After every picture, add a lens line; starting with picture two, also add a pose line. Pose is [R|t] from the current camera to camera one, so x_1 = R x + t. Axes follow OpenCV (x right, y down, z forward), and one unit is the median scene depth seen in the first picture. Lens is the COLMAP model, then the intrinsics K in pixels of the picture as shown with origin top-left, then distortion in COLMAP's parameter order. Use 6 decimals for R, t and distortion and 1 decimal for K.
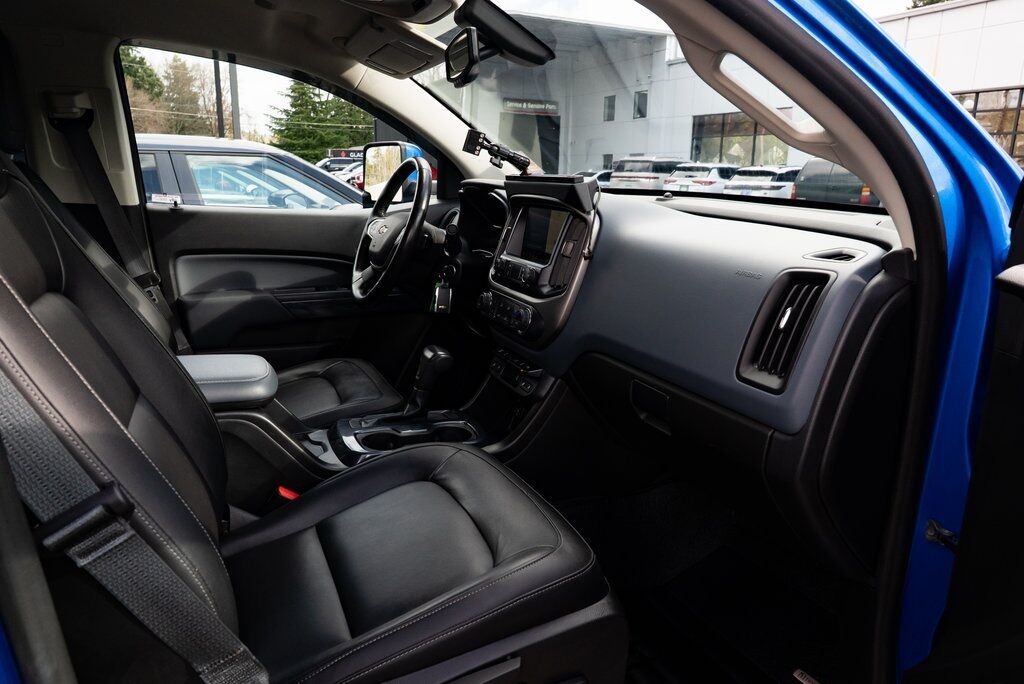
lens RADIAL K [[705.1, 0, 512.0], [0, 705.1, 342.0], [0, 0, 1]] dist [-0.036521, 0.030713]
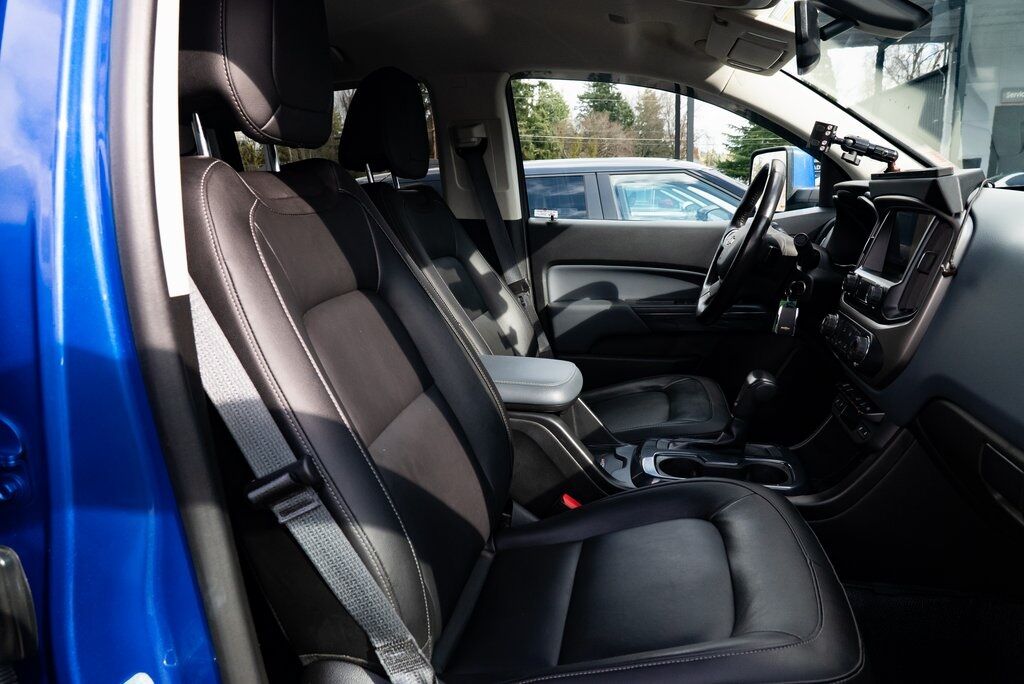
lens RADIAL K [[697.4, 0, 512.0], [0, 697.4, 342.0], [0, 0, 1]] dist [-0.033140, 0.002839]
pose [[0.808946, 0.077508, -0.582751, 0.130196], [-0.090171, 0.995900, 0.007287, -0.008291], [0.580926, 0.046652, 0.812618, 0.102803]]
